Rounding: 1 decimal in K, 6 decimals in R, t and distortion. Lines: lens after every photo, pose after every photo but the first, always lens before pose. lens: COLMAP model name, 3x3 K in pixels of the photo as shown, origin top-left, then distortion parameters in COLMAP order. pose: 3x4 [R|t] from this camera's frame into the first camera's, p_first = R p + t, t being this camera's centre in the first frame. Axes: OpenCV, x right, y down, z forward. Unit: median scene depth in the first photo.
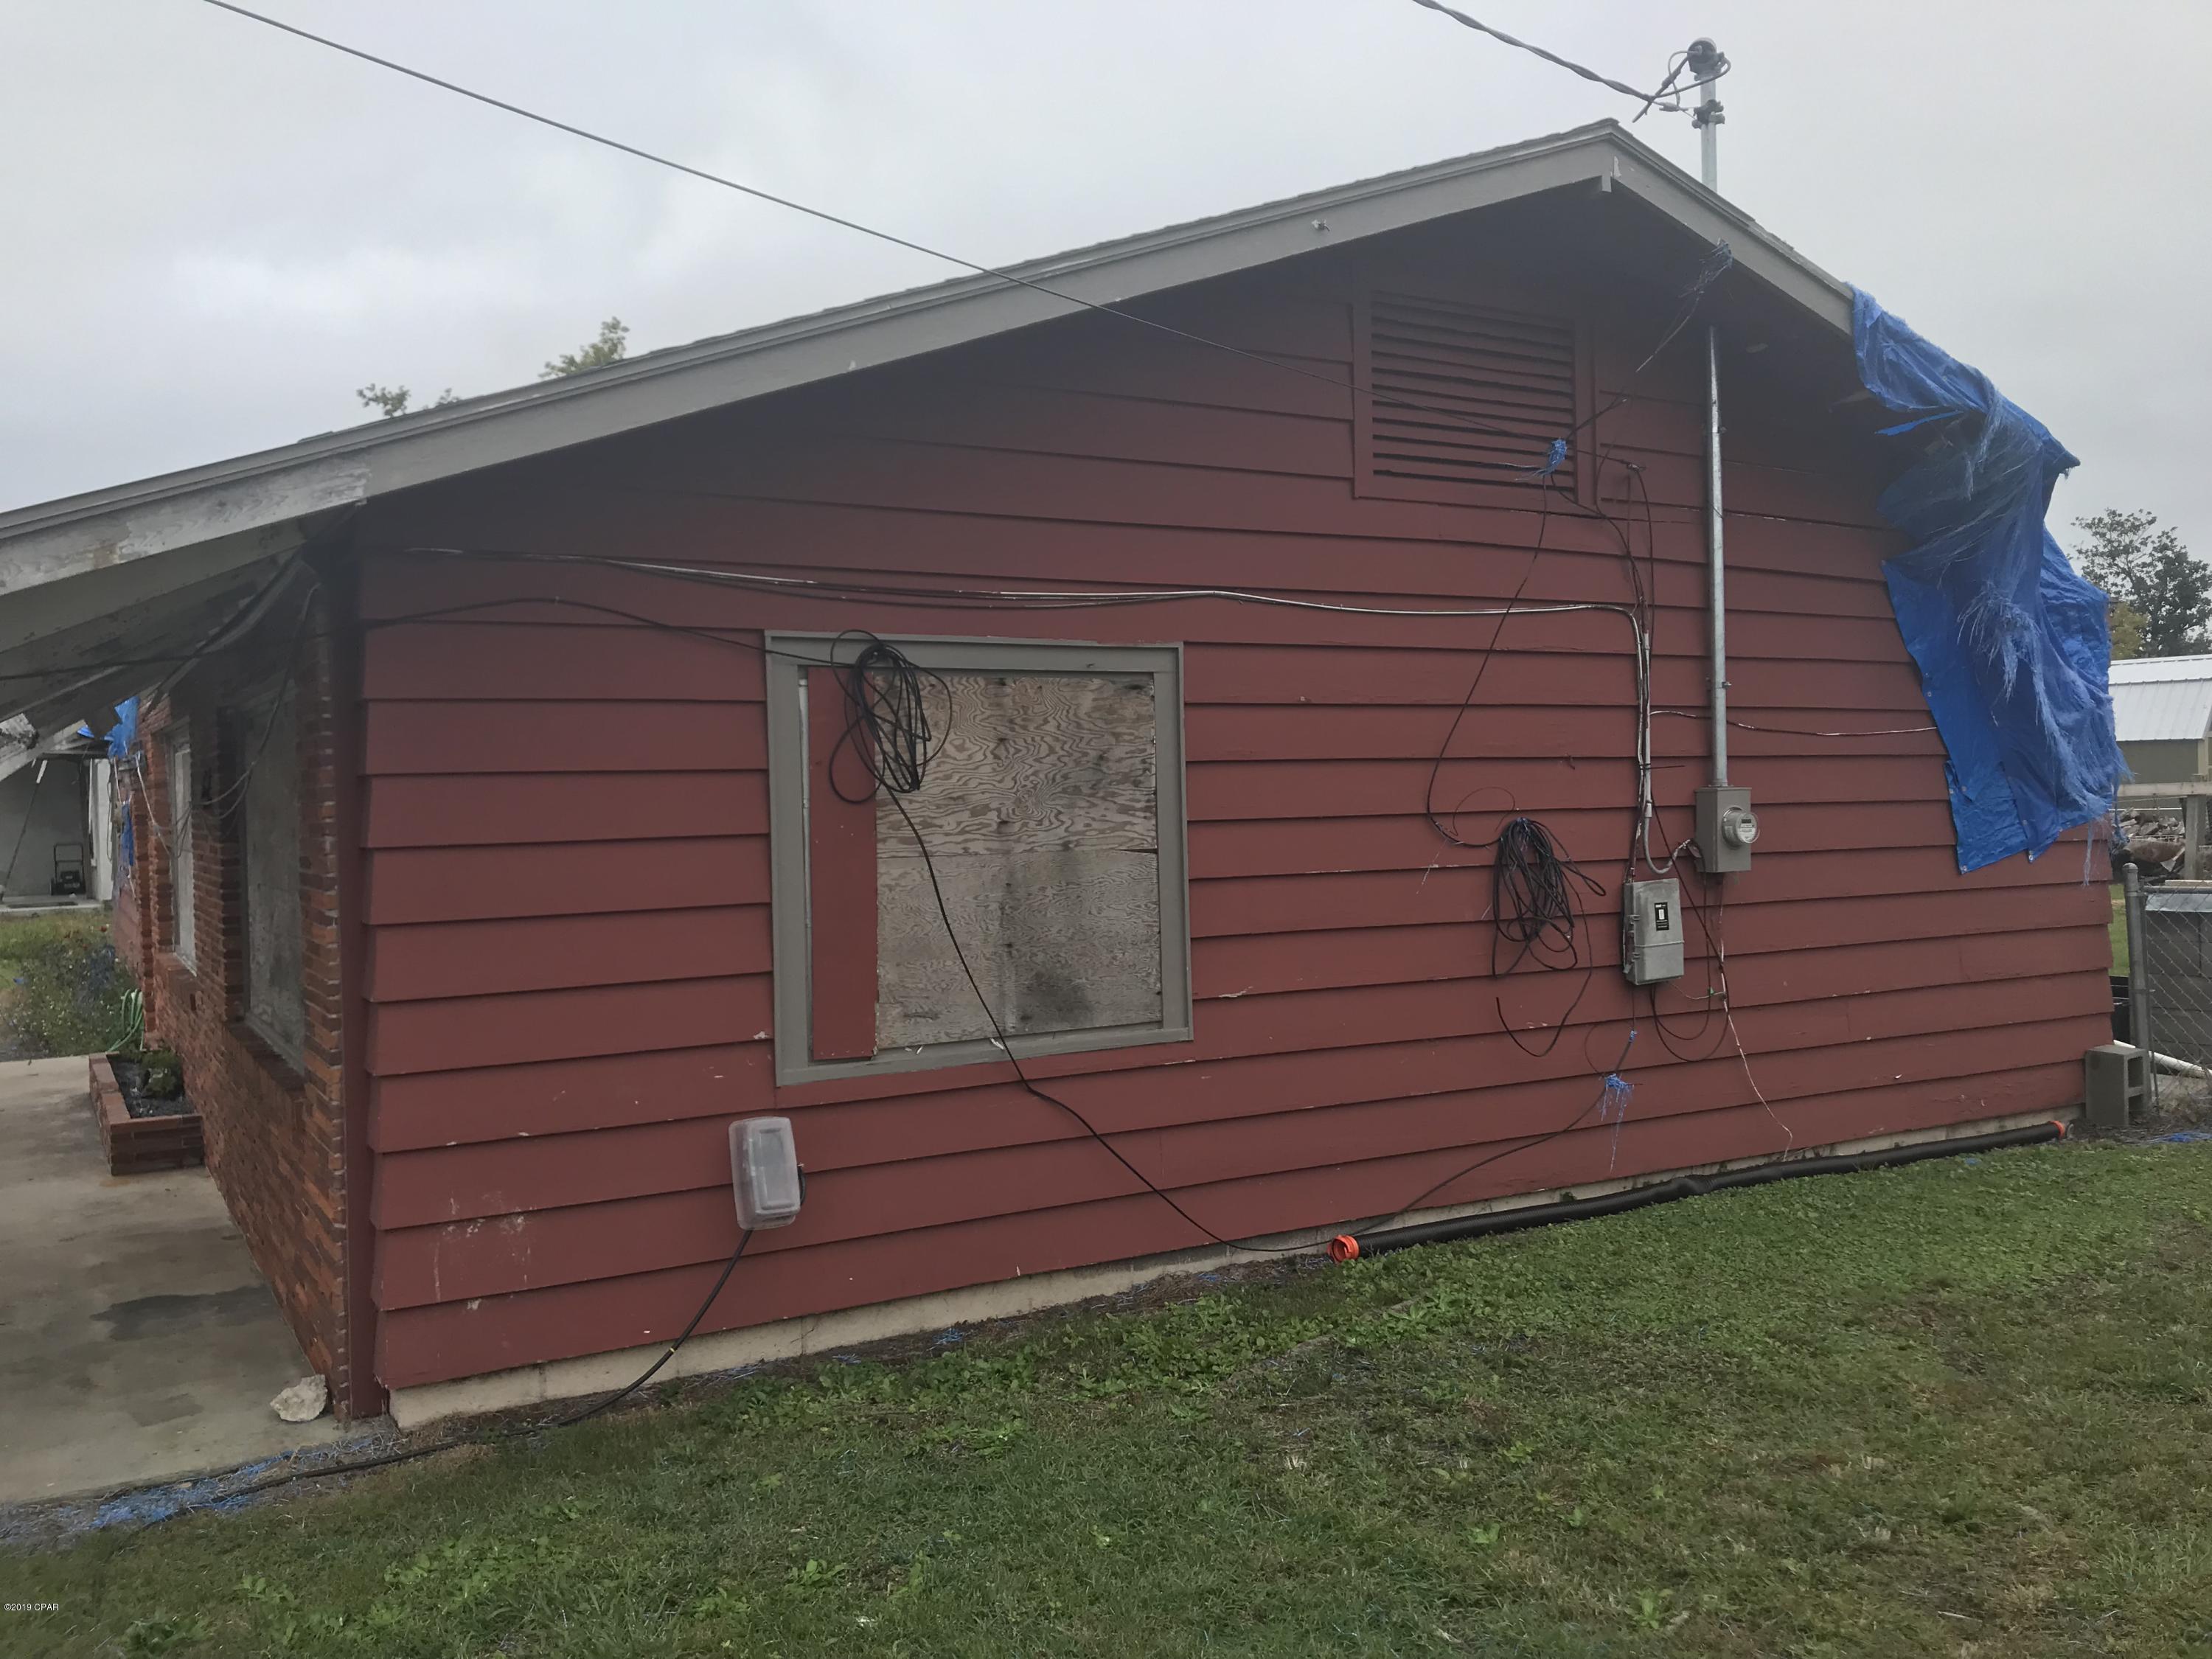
lens RADIAL K [[1807.2, 0, 1105.2], [0, 1807.2, 830.0], [0, 0, 1]] dist [0.036276, -0.033334]
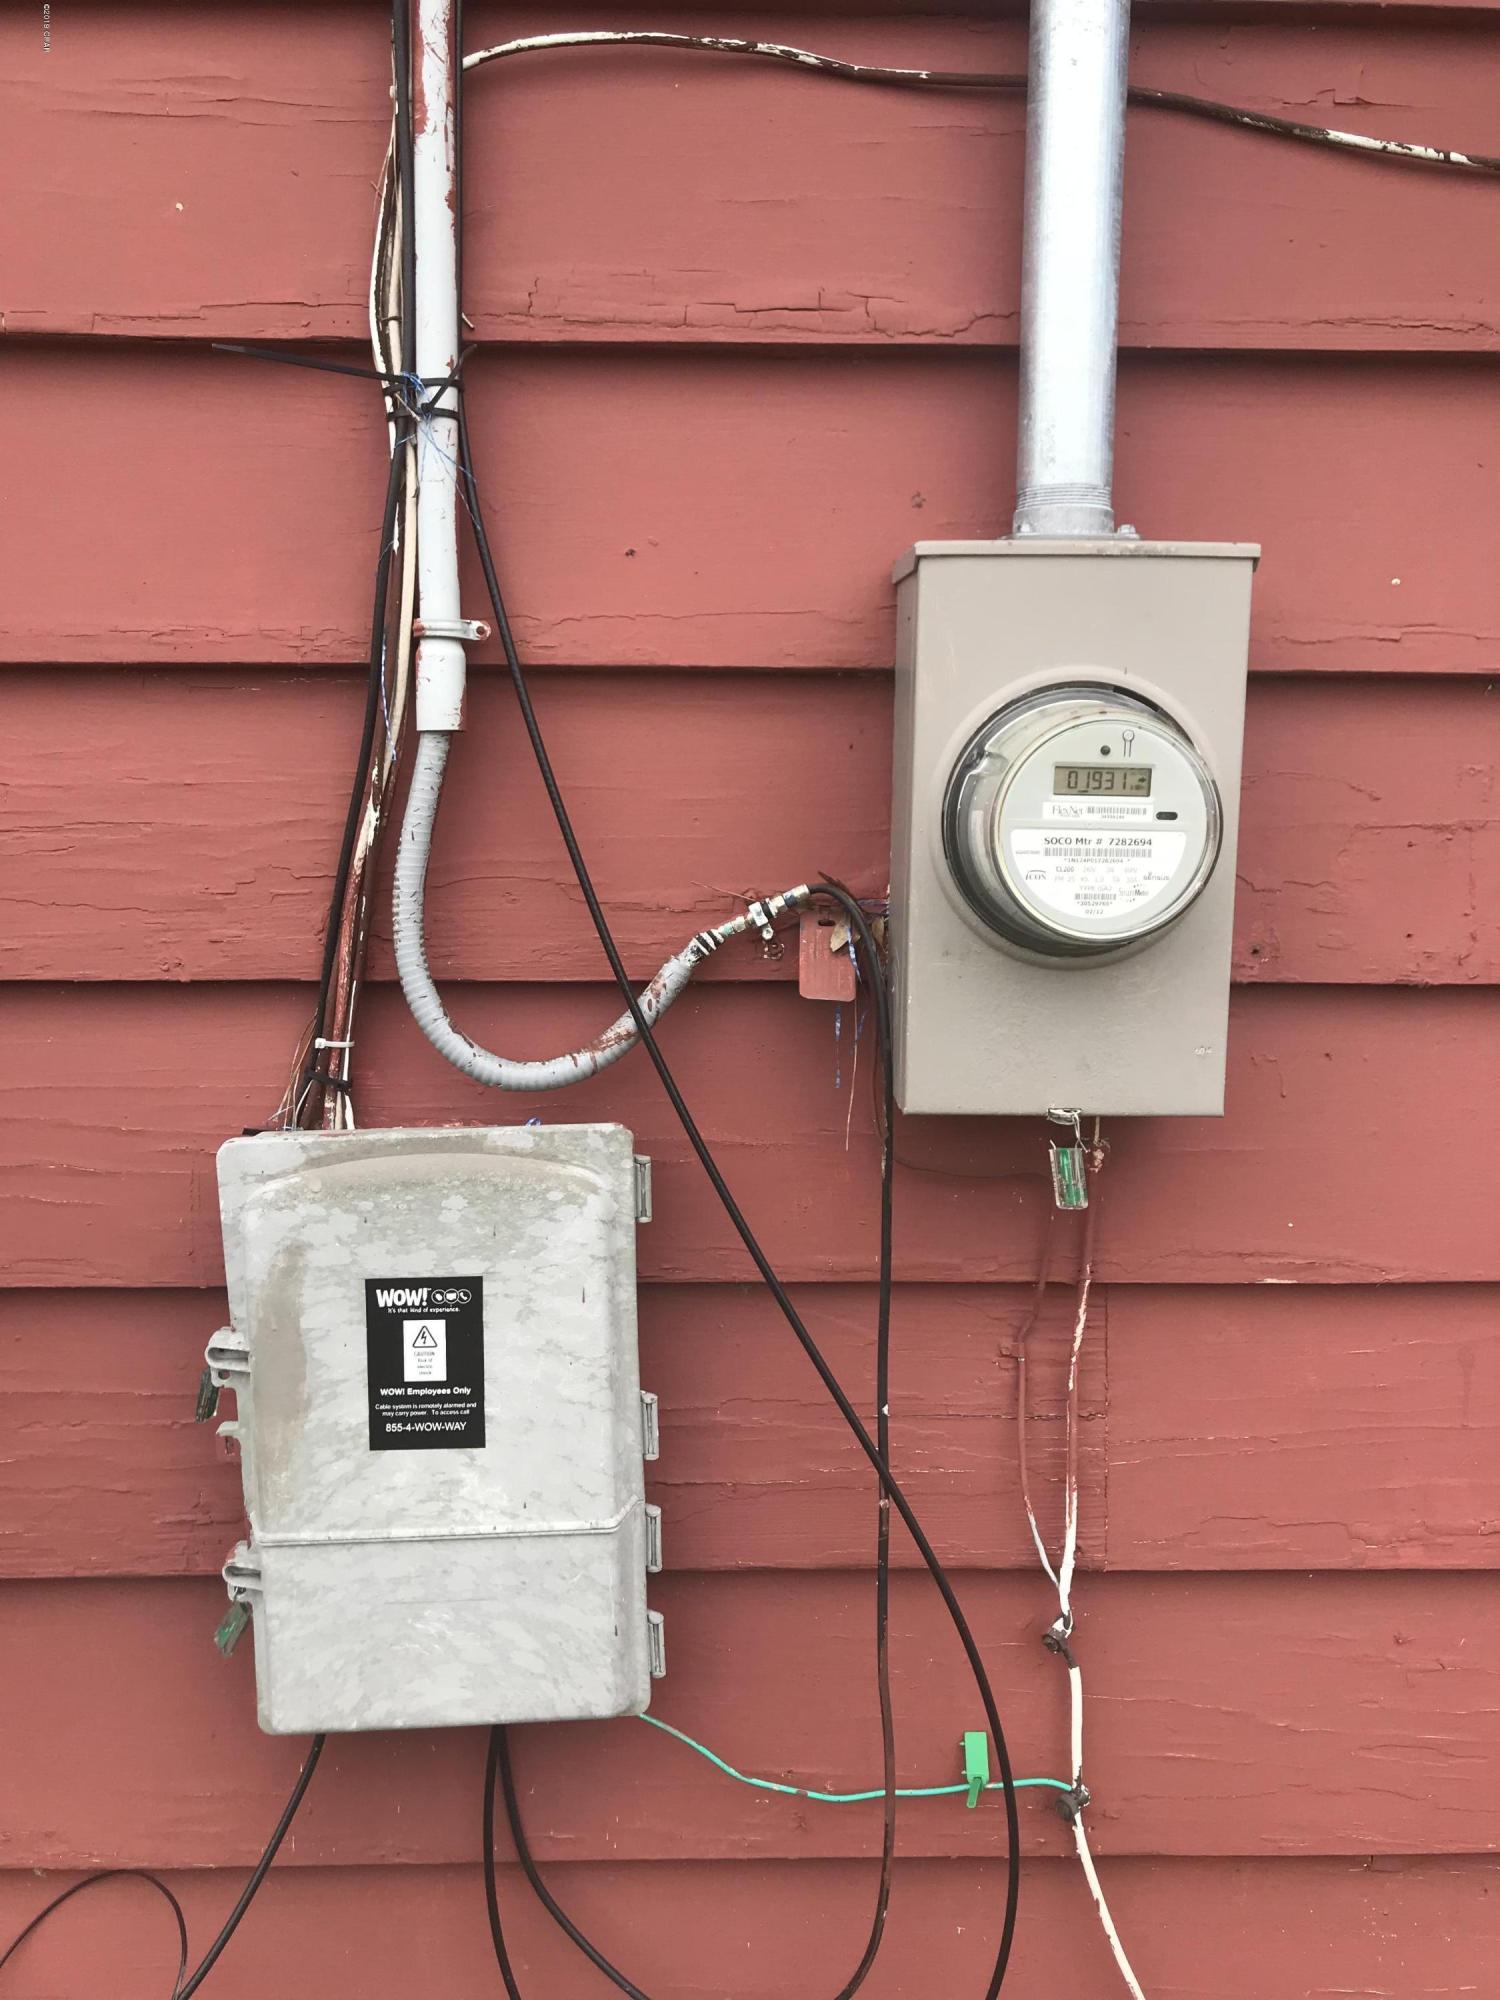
lens RADIAL K [[1634.0, 0, 751.6], [0, 1634.0, 997.2], [0, 0, 1]] dist [0.036276, -0.033334]
pose [[0.894529, 0.080994, -0.439612, 0.389730], [-0.037879, 0.993645, 0.105993, 0.000101], [0.445403, -0.078161, 0.891912, 0.882251]]
